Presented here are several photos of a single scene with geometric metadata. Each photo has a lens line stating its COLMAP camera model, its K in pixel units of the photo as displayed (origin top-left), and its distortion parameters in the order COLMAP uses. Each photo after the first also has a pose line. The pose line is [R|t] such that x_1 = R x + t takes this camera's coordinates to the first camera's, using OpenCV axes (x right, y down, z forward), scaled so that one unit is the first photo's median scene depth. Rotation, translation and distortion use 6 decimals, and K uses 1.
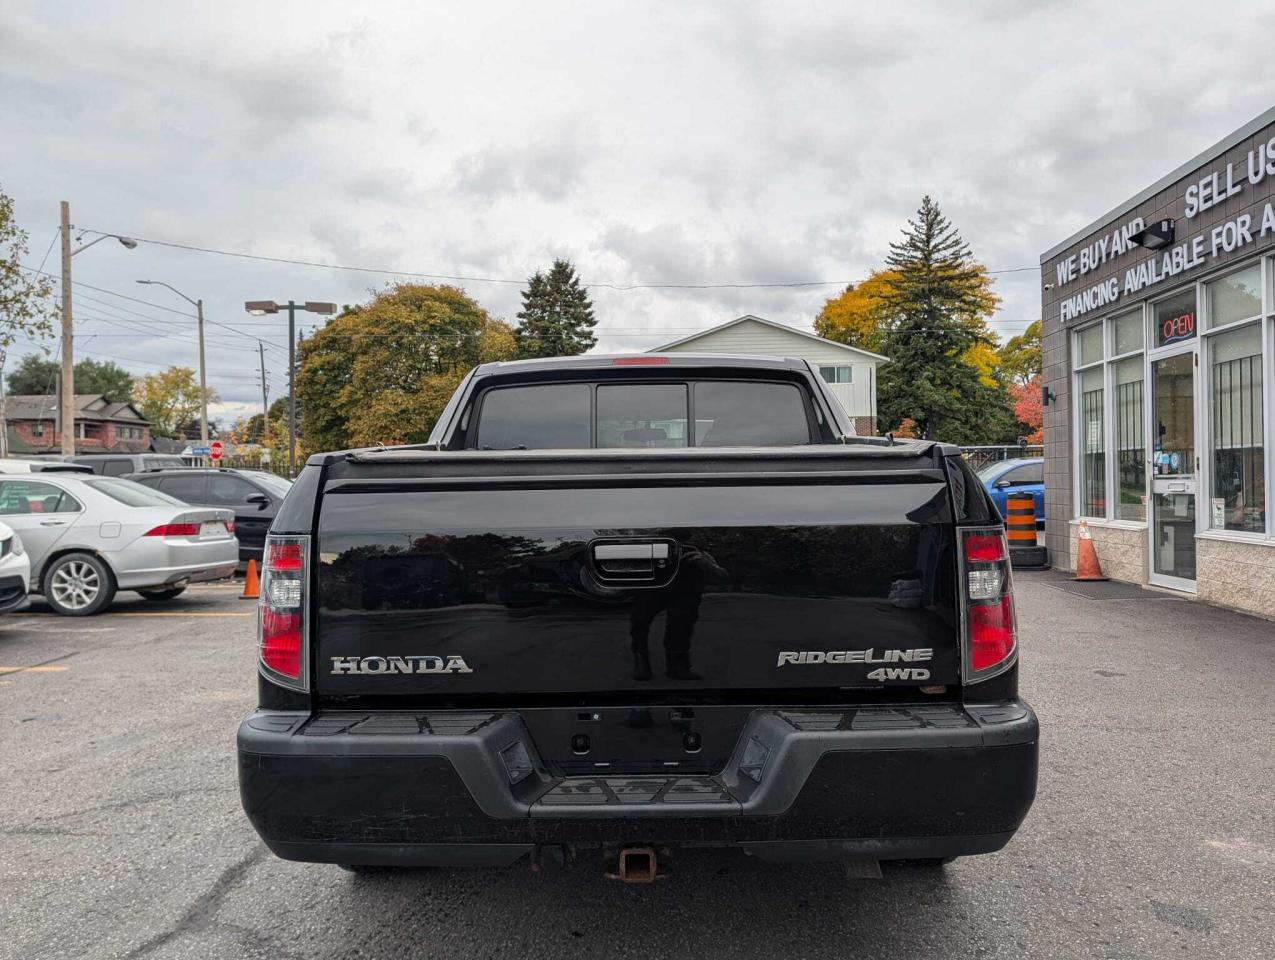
lens RADIAL K [[911.7, 0, 643.8], [0, 911.7, 473.0], [0, 0, 1]] dist [0.027832, -0.028849]
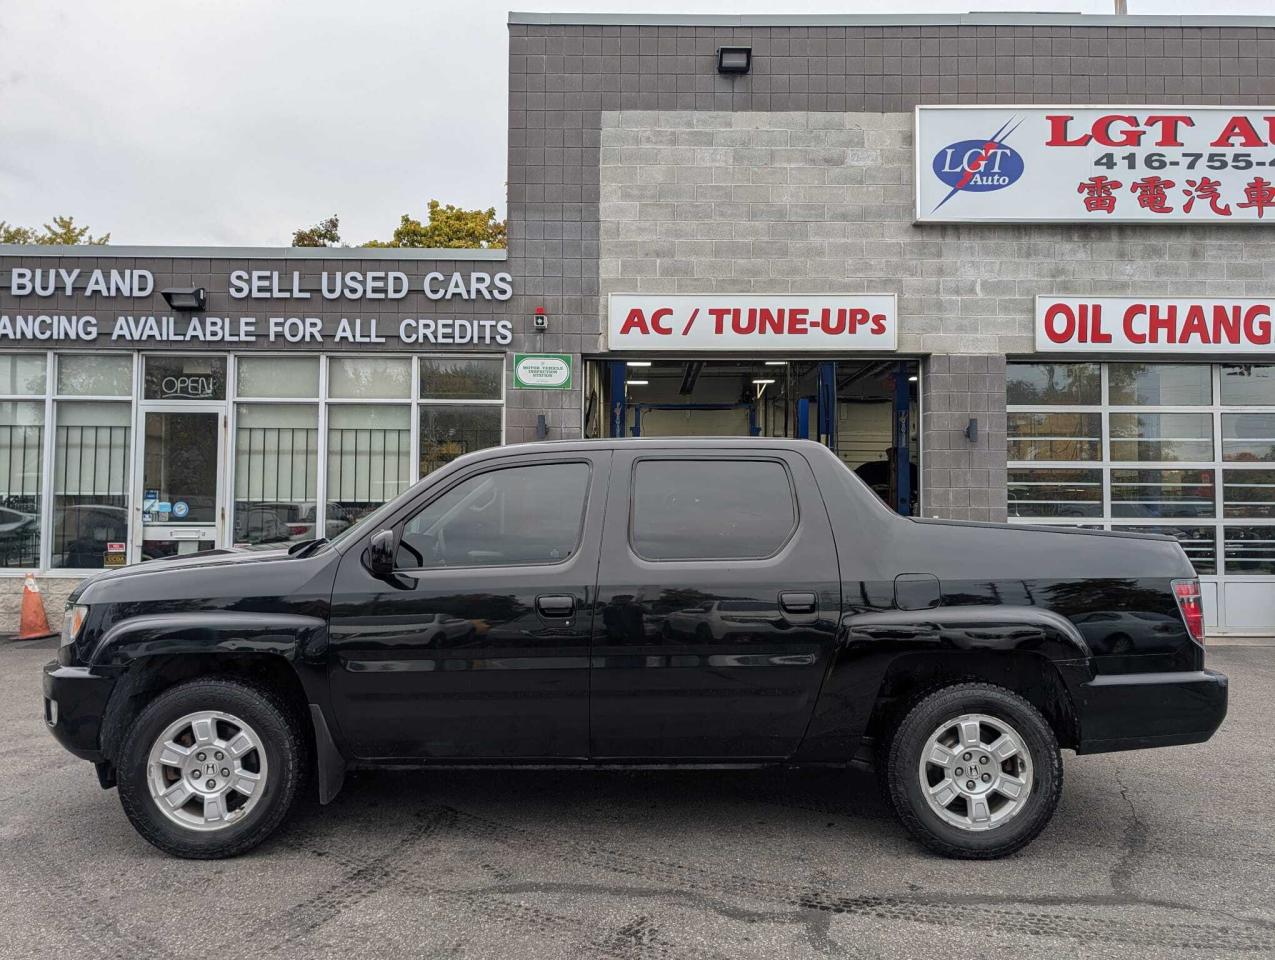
lens RADIAL K [[911.7, 0, 643.5], [0, 911.7, 478.6], [0, 0, 1]] dist [0.027832, -0.028849]
pose [[-0.044440, 0.049478, 0.997786, -0.219697], [-0.018576, 0.998559, -0.050343, -0.002448], [-0.998839, -0.020772, -0.043457, 0.216190]]
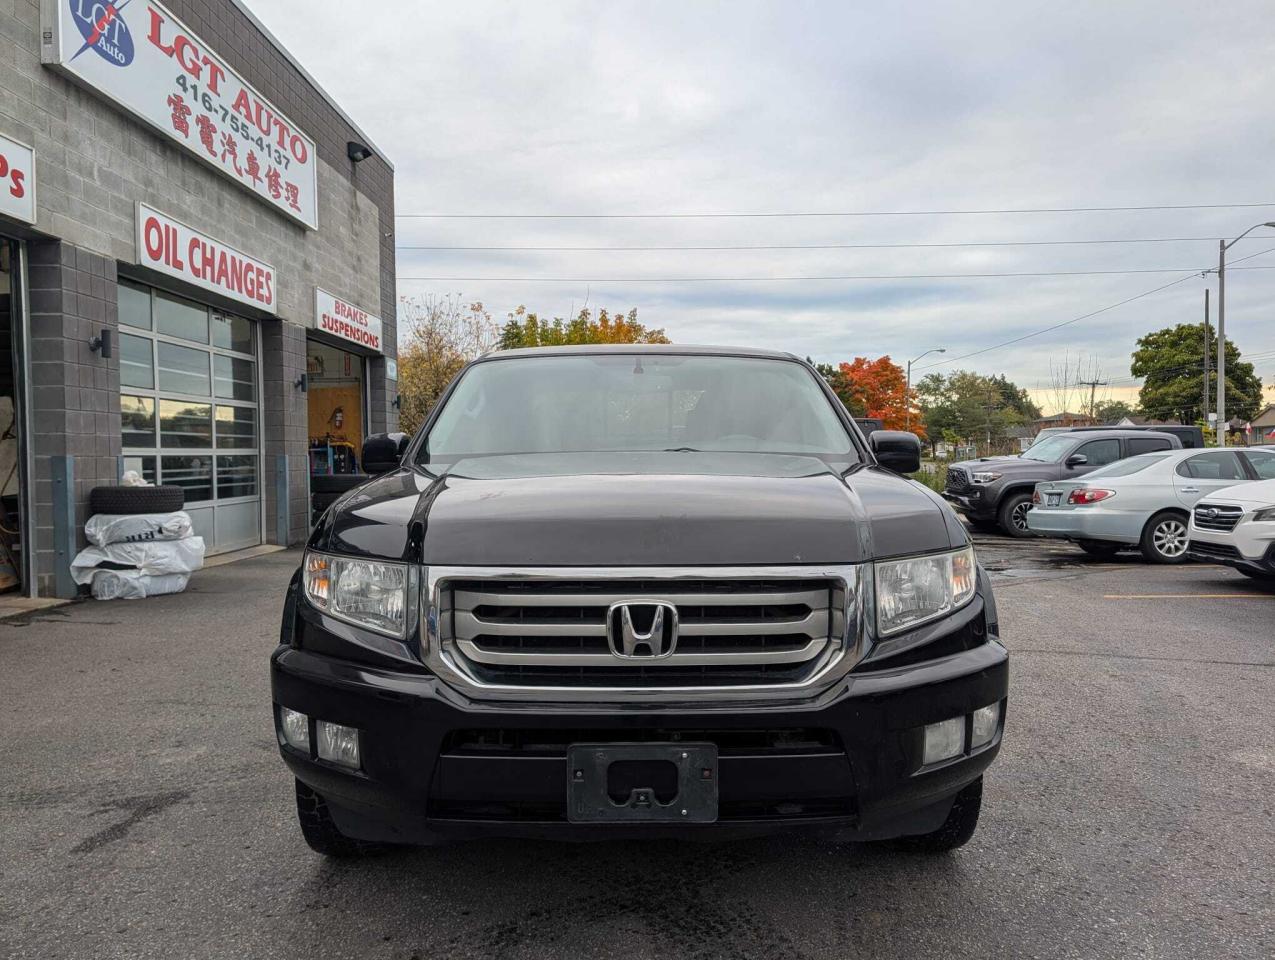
lens RADIAL K [[911.7, 0, 651.0], [0, 911.7, 486.3], [0, 0, 1]] dist [0.027832, -0.028849]
pose [[-0.999405, 0.022699, -0.025979, 0.003328], [0.022200, 0.999567, 0.019339, 0.005337], [0.026407, 0.018750, -0.999475, 0.423747]]
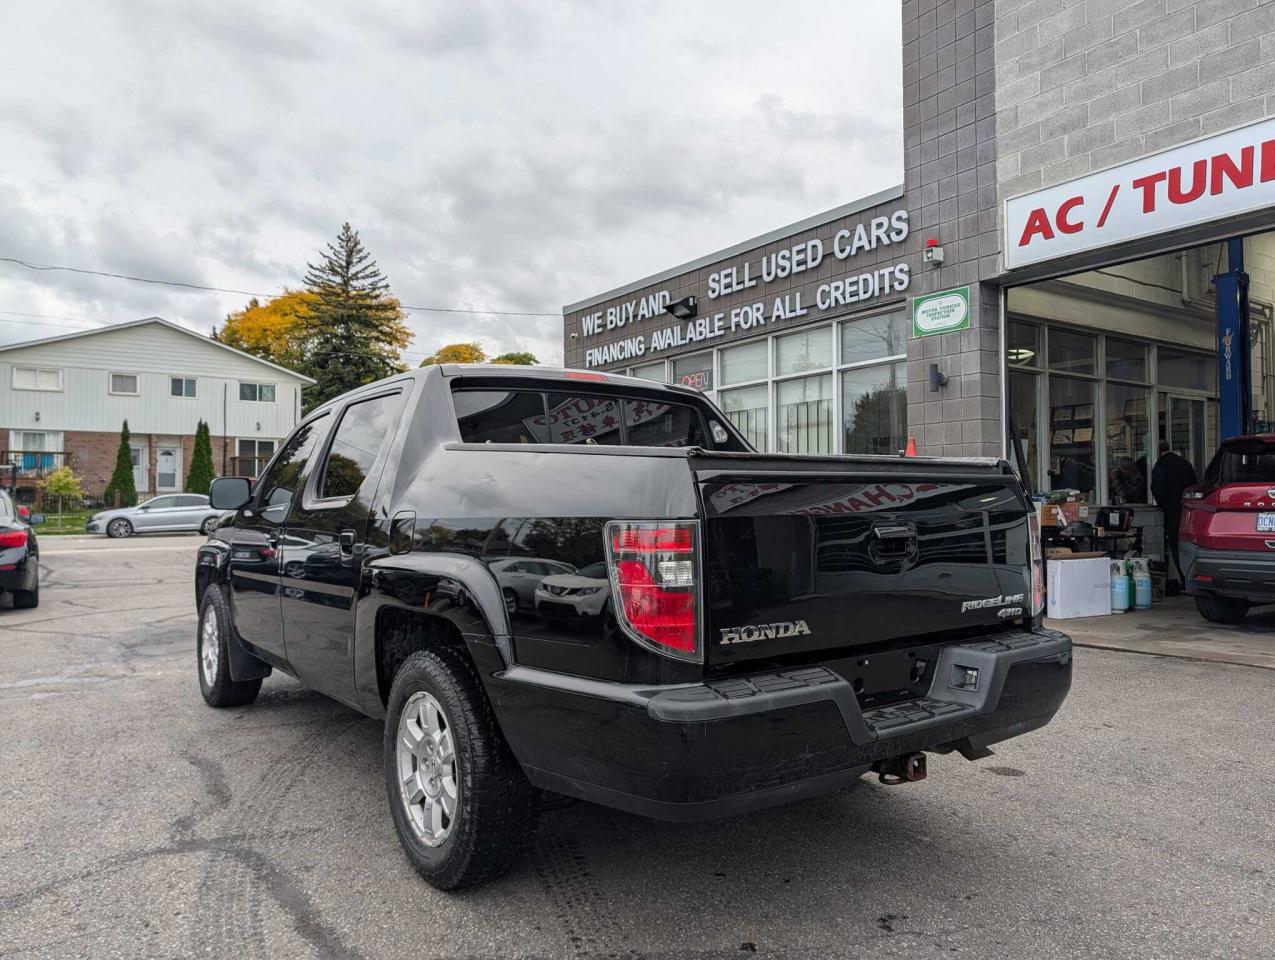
lens RADIAL K [[911.7, 0, 646.6], [0, 911.7, 483.0], [0, 0, 1]] dist [0.027832, -0.028849]
pose [[0.792805, 0.022173, 0.609072, -0.101713], [-0.010736, 0.999691, -0.022419, 0.004629], [-0.609381, 0.011235, 0.792798, 0.016585]]
